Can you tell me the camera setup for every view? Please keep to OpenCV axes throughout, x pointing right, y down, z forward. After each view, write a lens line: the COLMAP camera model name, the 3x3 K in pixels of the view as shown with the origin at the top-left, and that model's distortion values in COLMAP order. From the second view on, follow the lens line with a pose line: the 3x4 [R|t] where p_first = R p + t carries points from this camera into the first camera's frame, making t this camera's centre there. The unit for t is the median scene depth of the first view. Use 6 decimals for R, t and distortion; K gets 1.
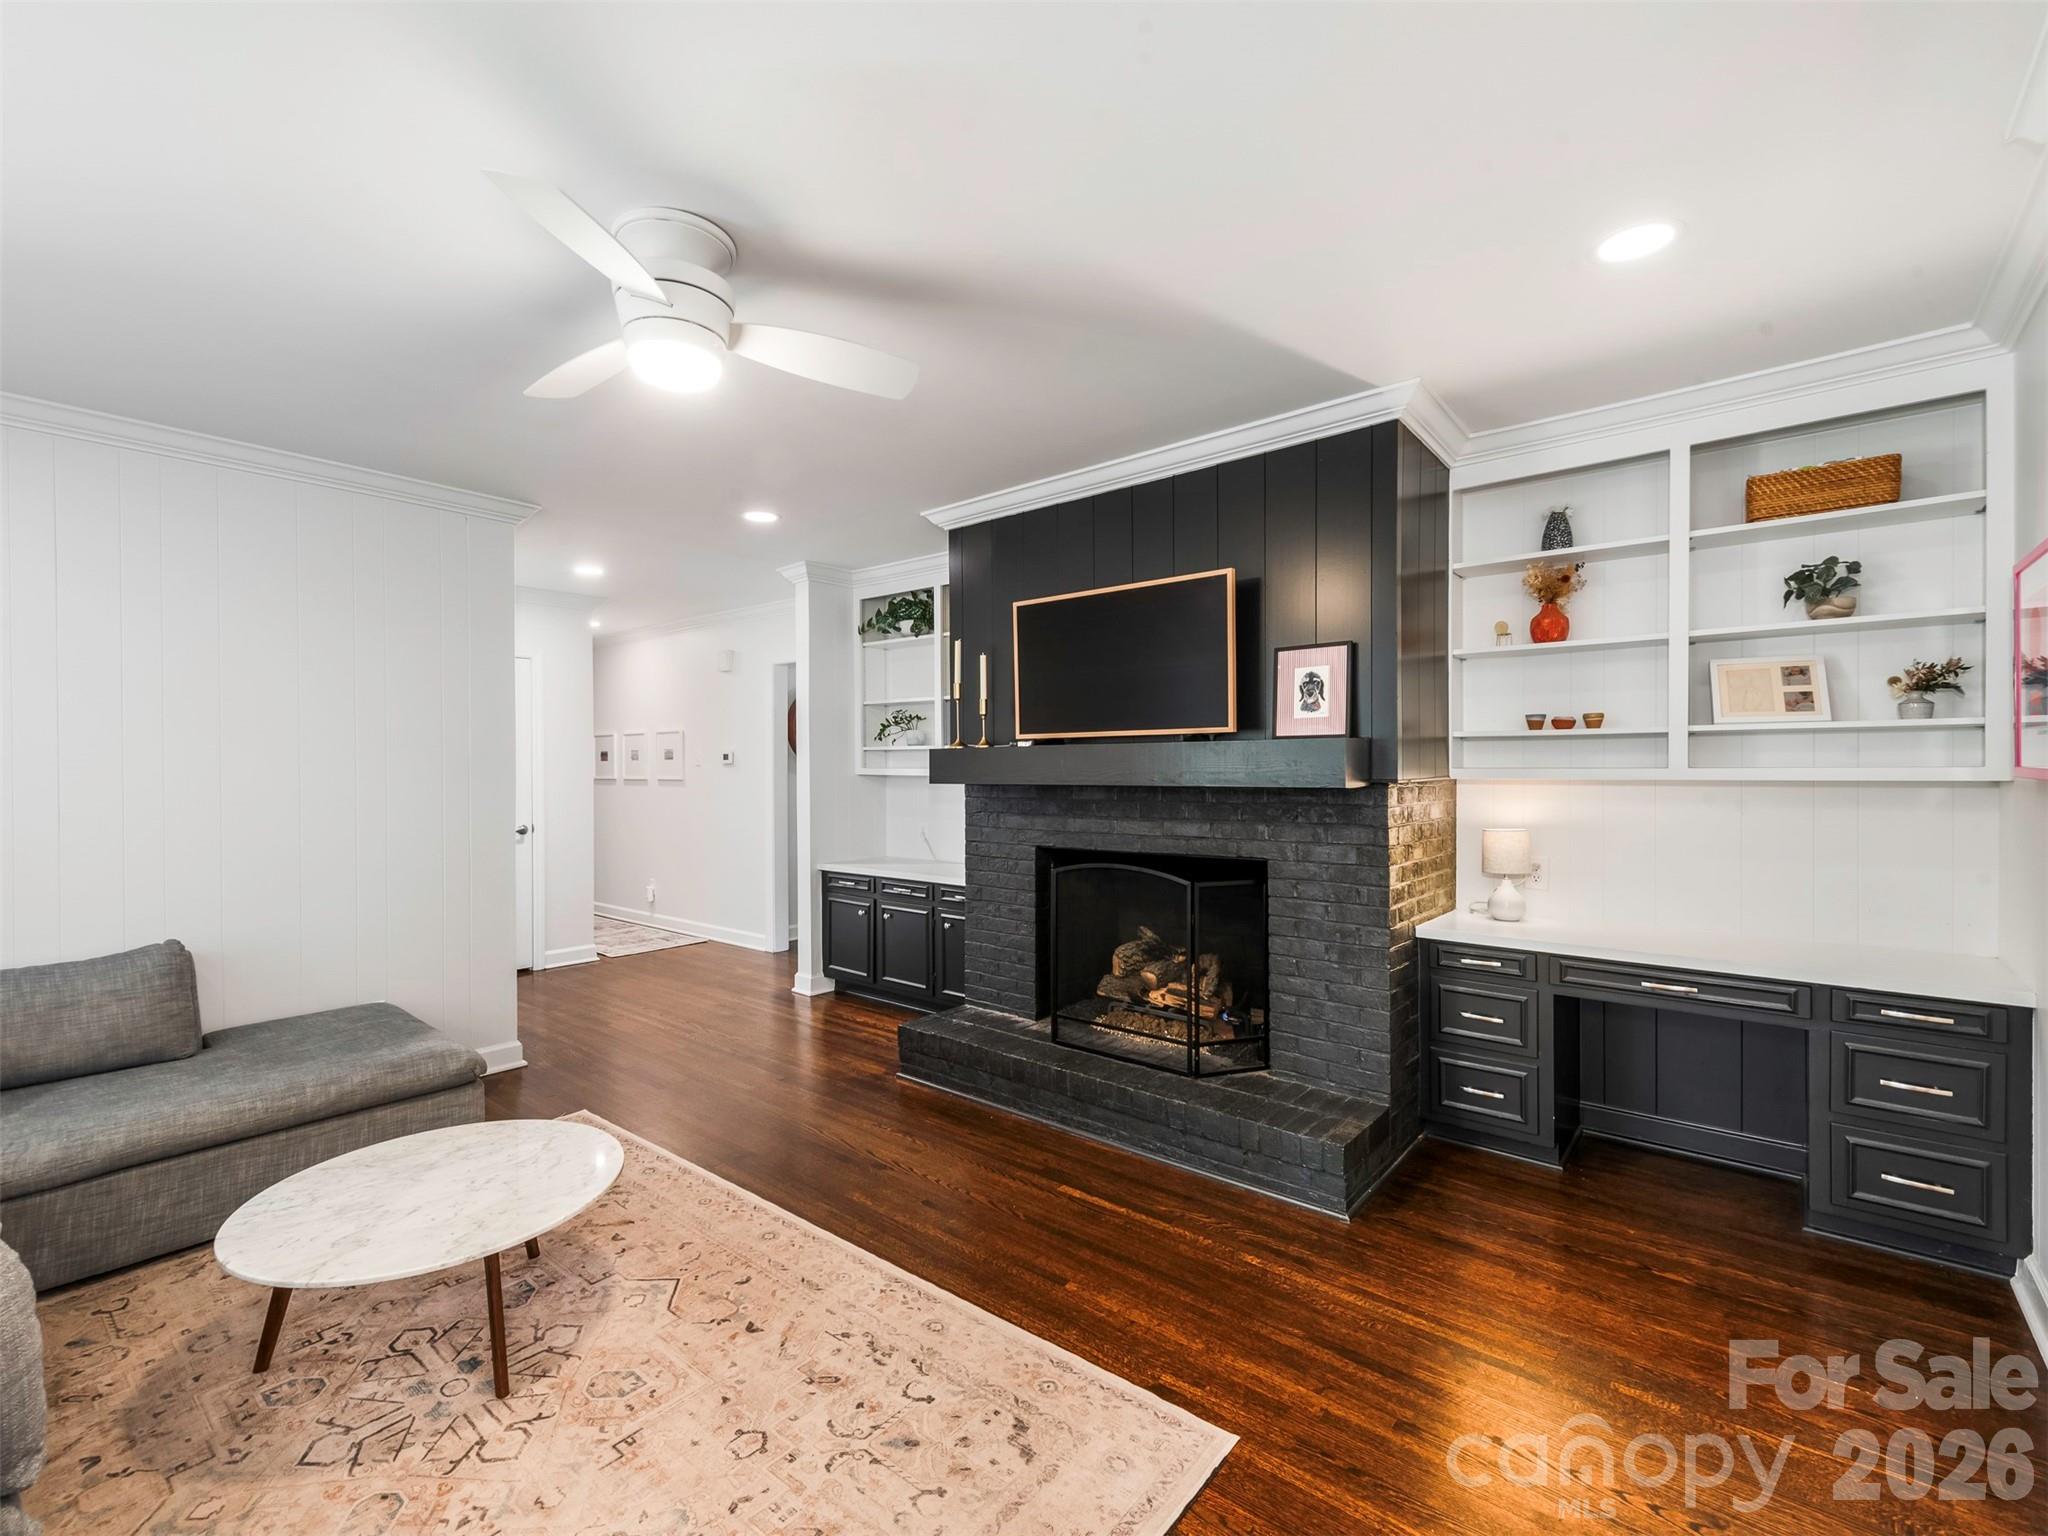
lens RADIAL K [[916.9, 0, 1011.8], [0, 916.9, 768.6], [0, 0, 1]] dist [0.008186, -0.003776]
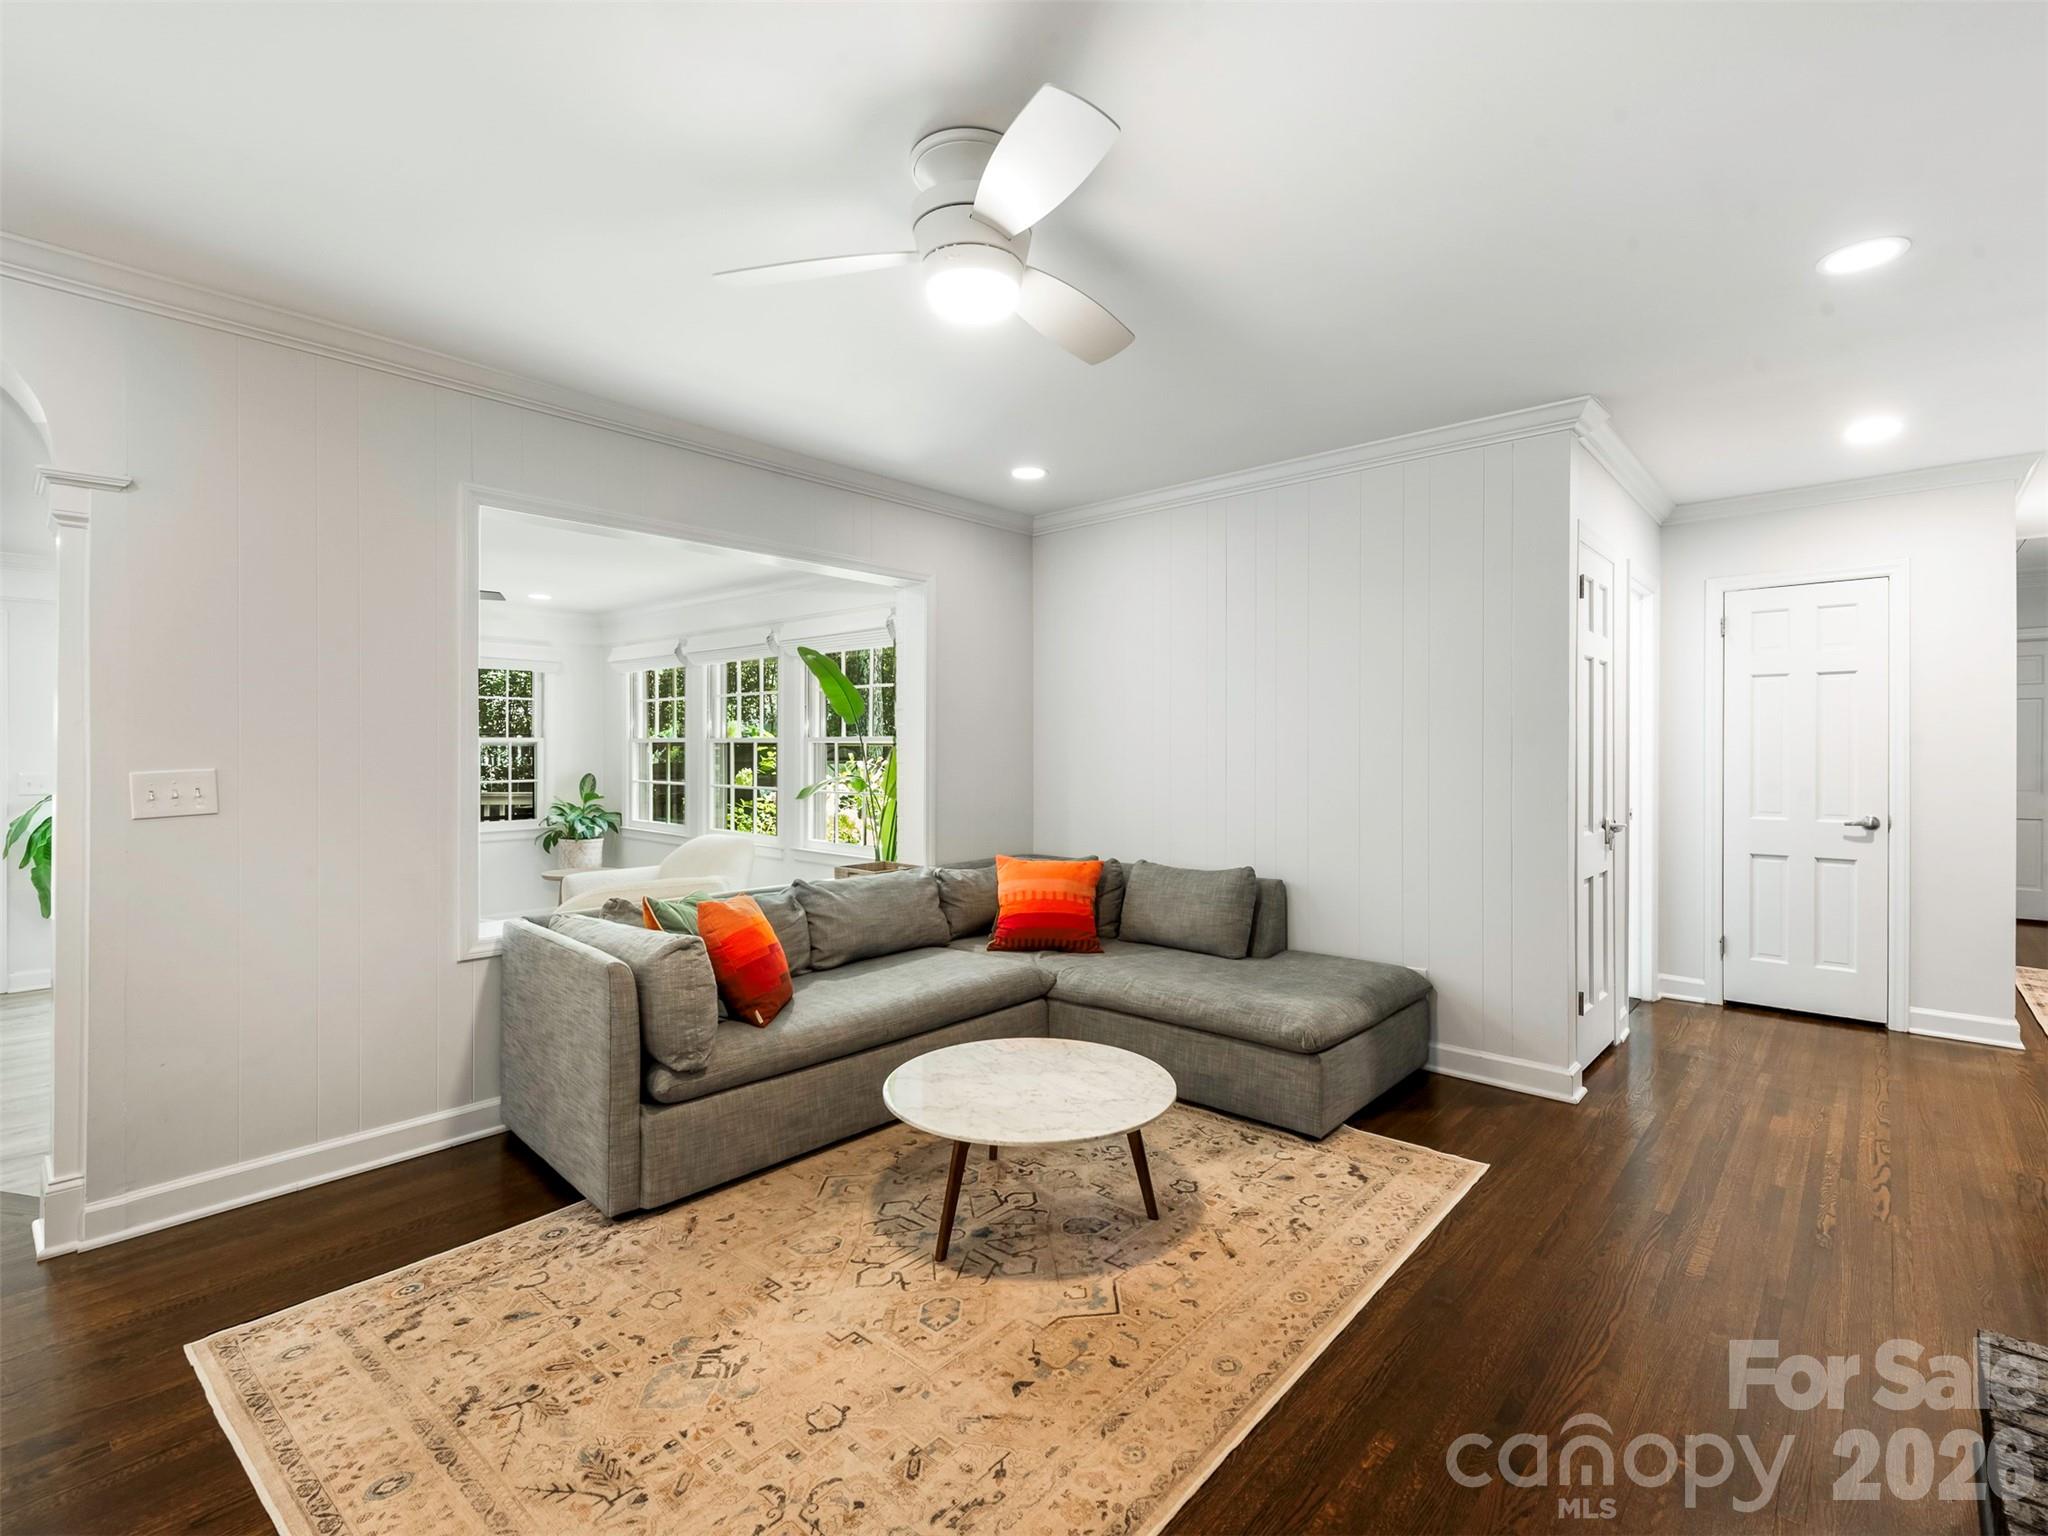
lens RADIAL K [[949.5, 0, 1028.8], [0, 949.5, 741.9], [0, 0, 1]] dist [0.006887, -0.000014]
pose [[-0.023616, 0.002238, -0.999719, 0.312390], [-0.007274, 0.999971, 0.002410, 0.009662], [0.999695, 0.007329, -0.023599, 0.545974]]
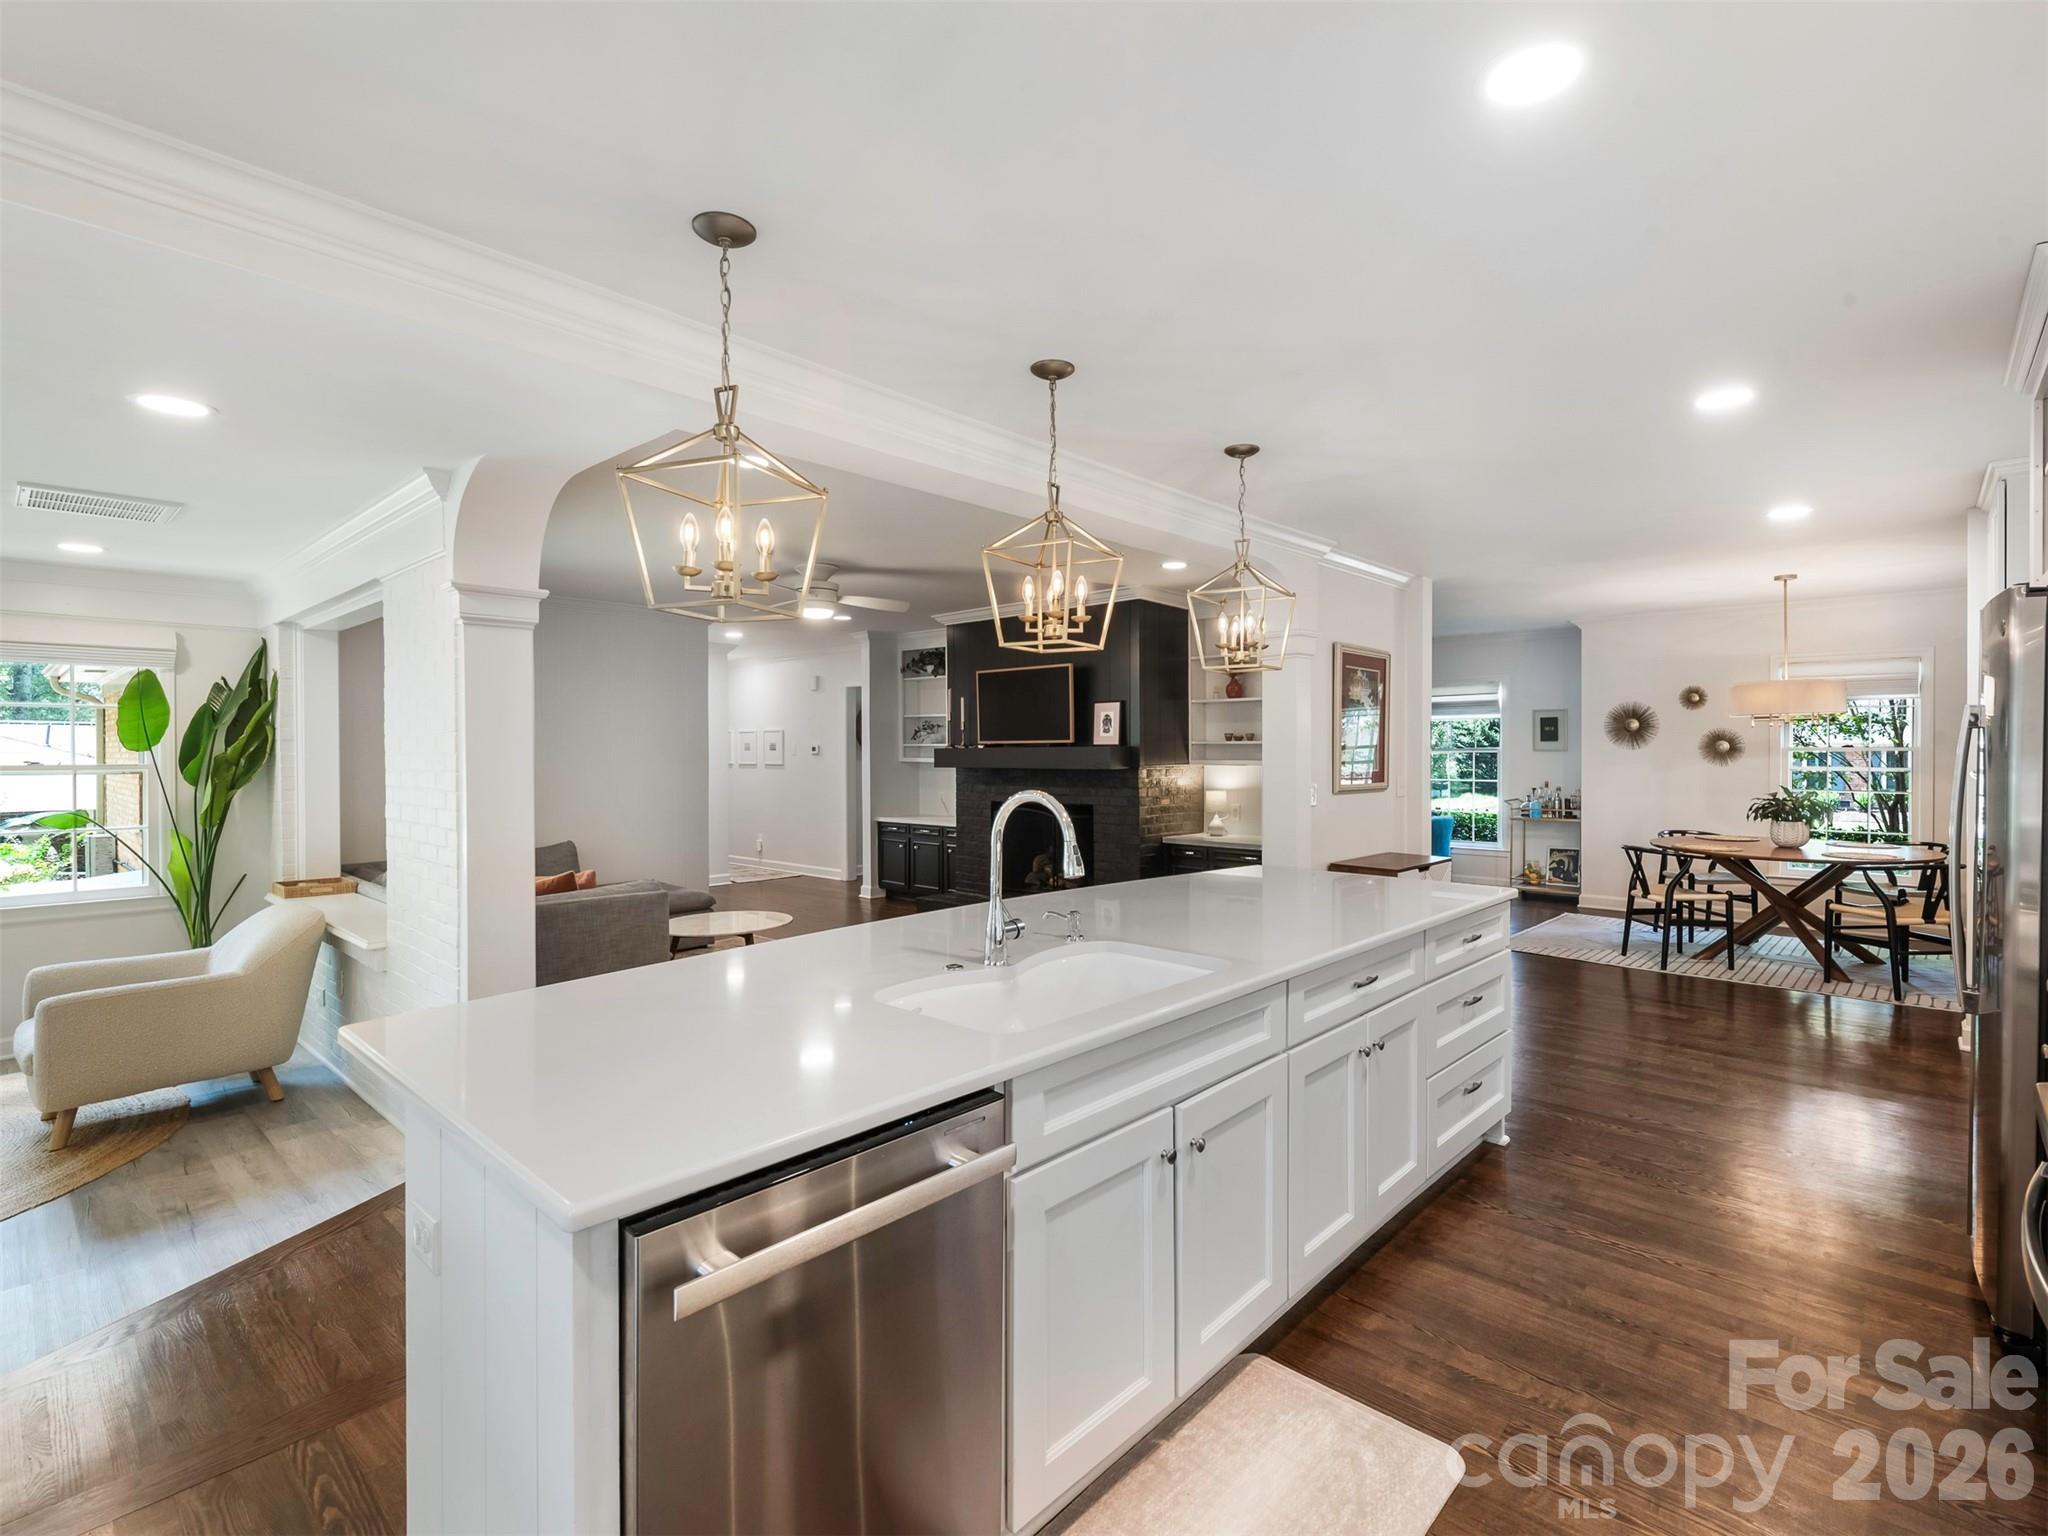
lens RADIAL K [[974.9, 0, 1065.0], [0, 974.9, 747.3], [0, 0, 1]] dist [-0.001959, 0.000004]
pose [[0.999692, 0.000178, -0.024819, 0.215949], [-0.000281, 0.999991, -0.004151, -0.015375], [0.024818, 0.004157, 0.999683, -0.919972]]
